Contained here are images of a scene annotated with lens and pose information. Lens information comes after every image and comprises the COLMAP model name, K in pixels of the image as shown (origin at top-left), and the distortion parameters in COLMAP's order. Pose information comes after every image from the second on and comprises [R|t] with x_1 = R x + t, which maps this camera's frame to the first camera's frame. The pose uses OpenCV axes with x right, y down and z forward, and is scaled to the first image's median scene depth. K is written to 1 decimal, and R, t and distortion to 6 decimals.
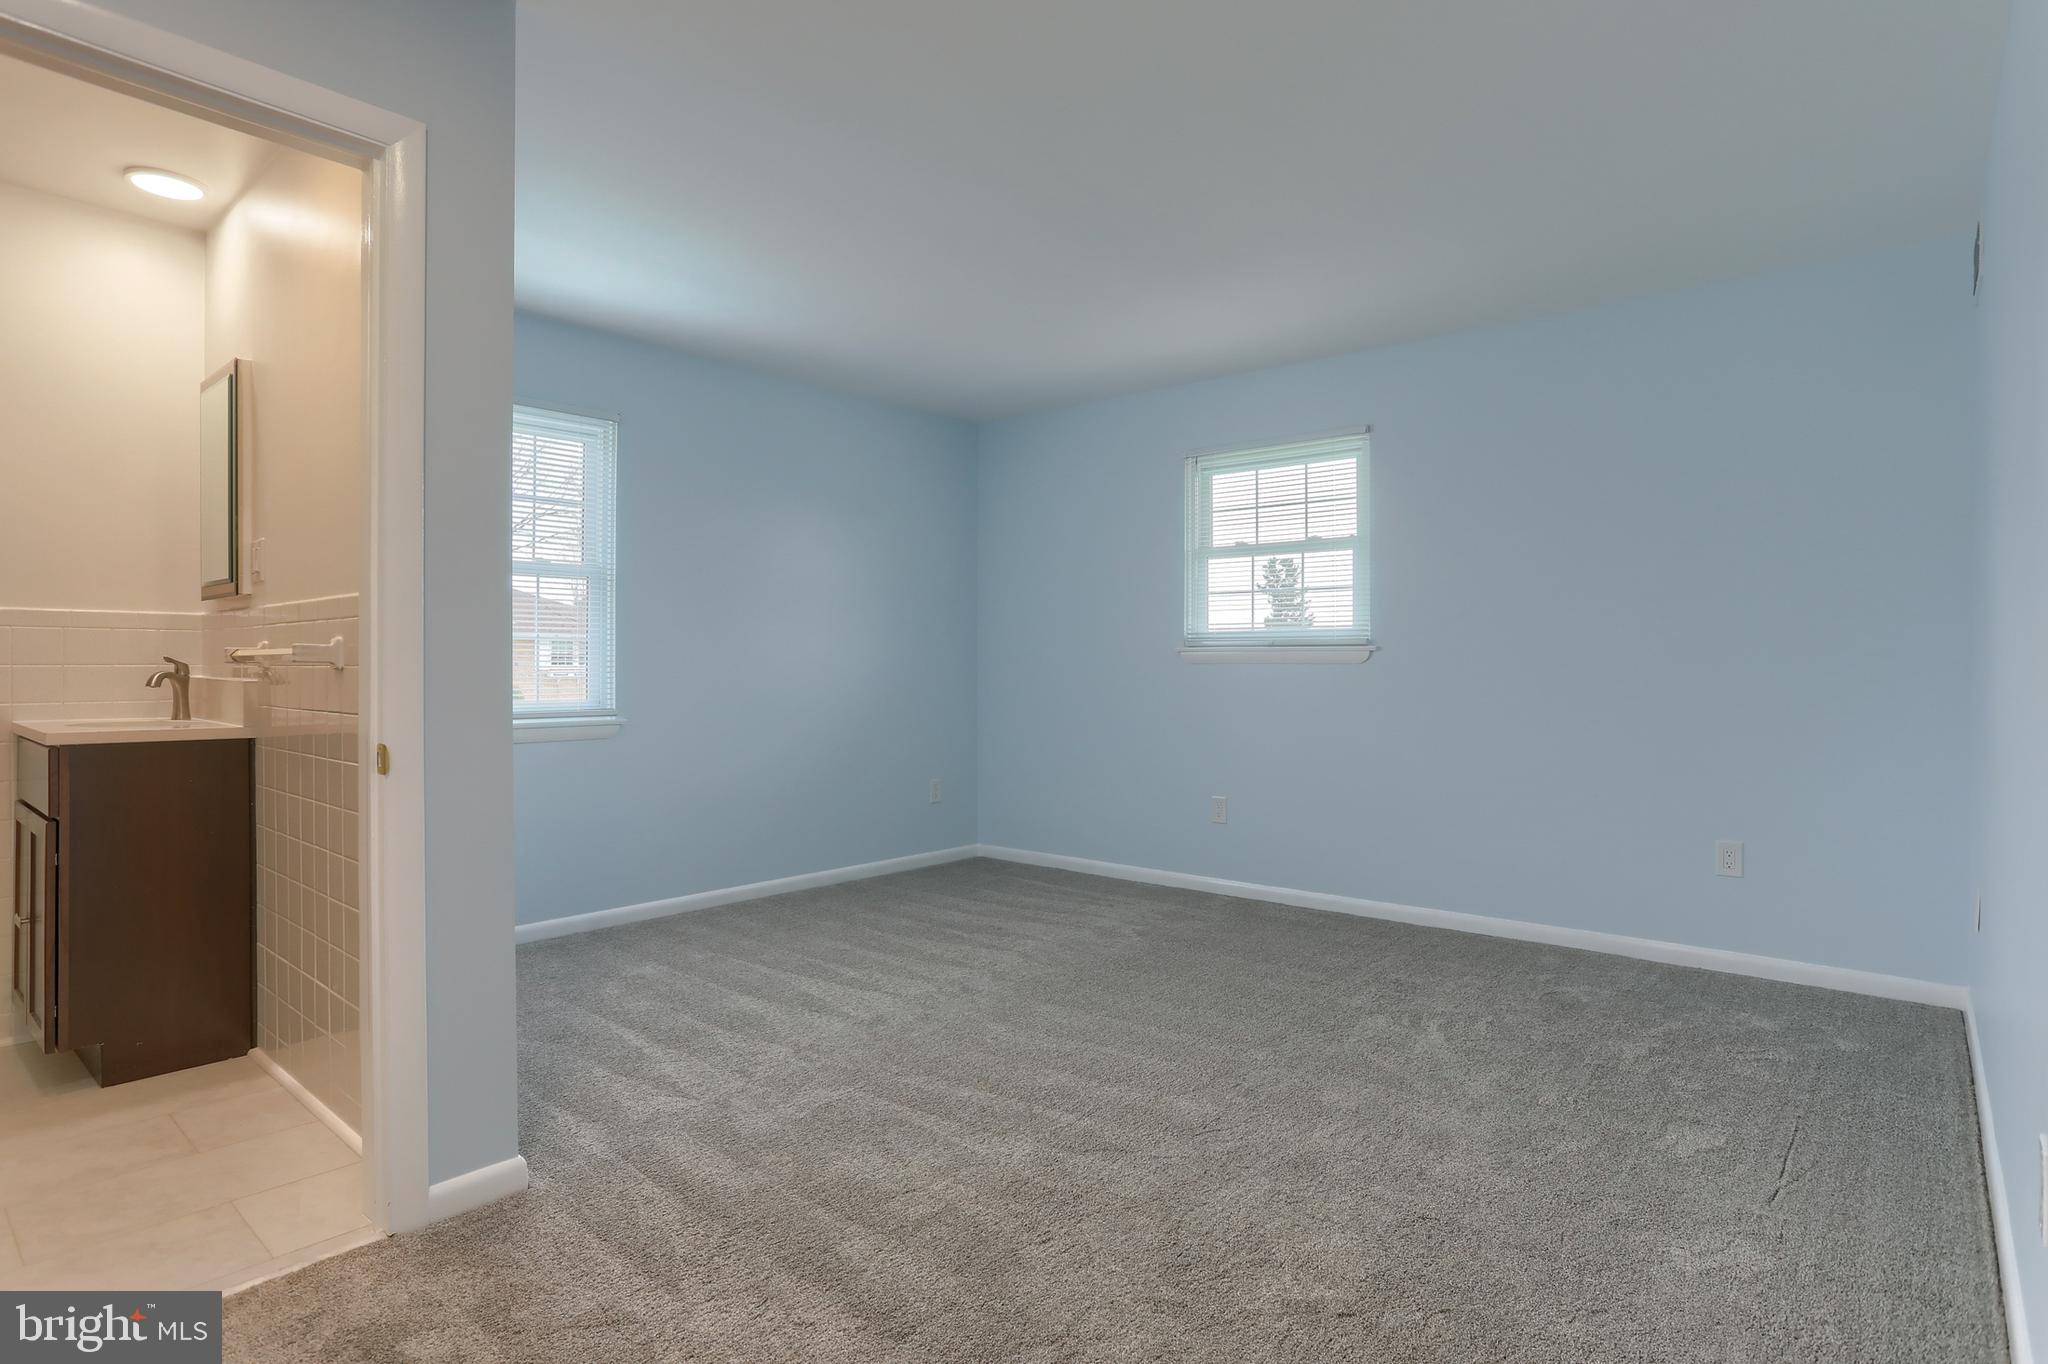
lens RADIAL K [[1051.0, 0, 1030.1], [0, 1051.0, 665.9], [0, 0, 1]] dist [-0.069729, 0.036053]
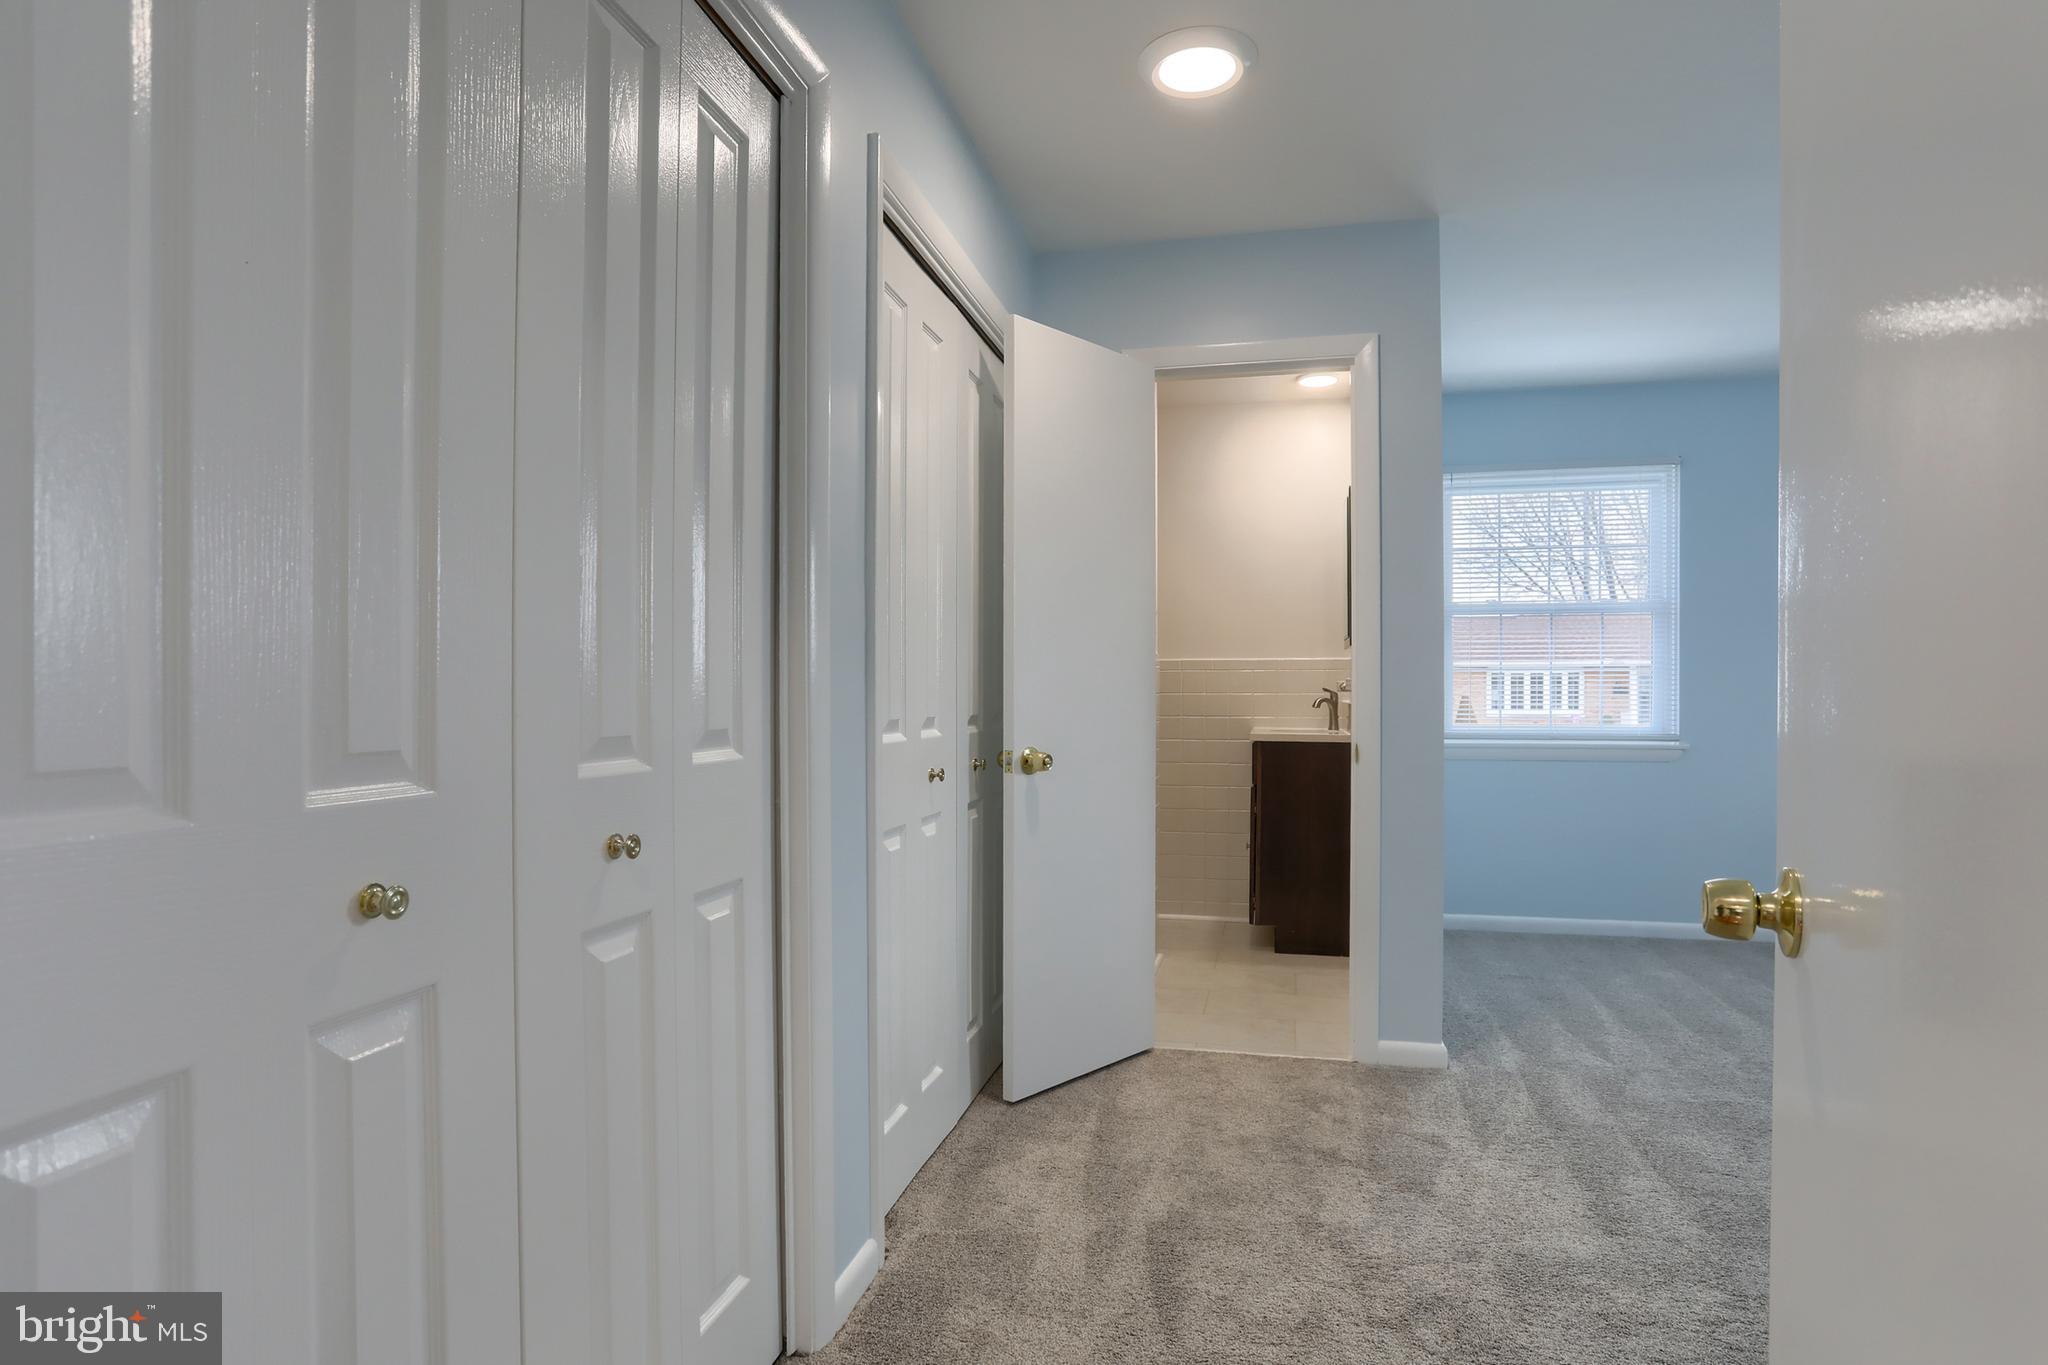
lens RADIAL K [[1051.0, 0, 1030.1], [0, 1051.0, 666.4], [0, 0, 1]] dist [-0.069729, 0.036053]
pose [[0.453054, -0.026310, -0.891095, 0.413056], [-0.002180, 0.999529, -0.030621, 0.009248], [0.891480, 0.015816, 0.452783, -0.113188]]
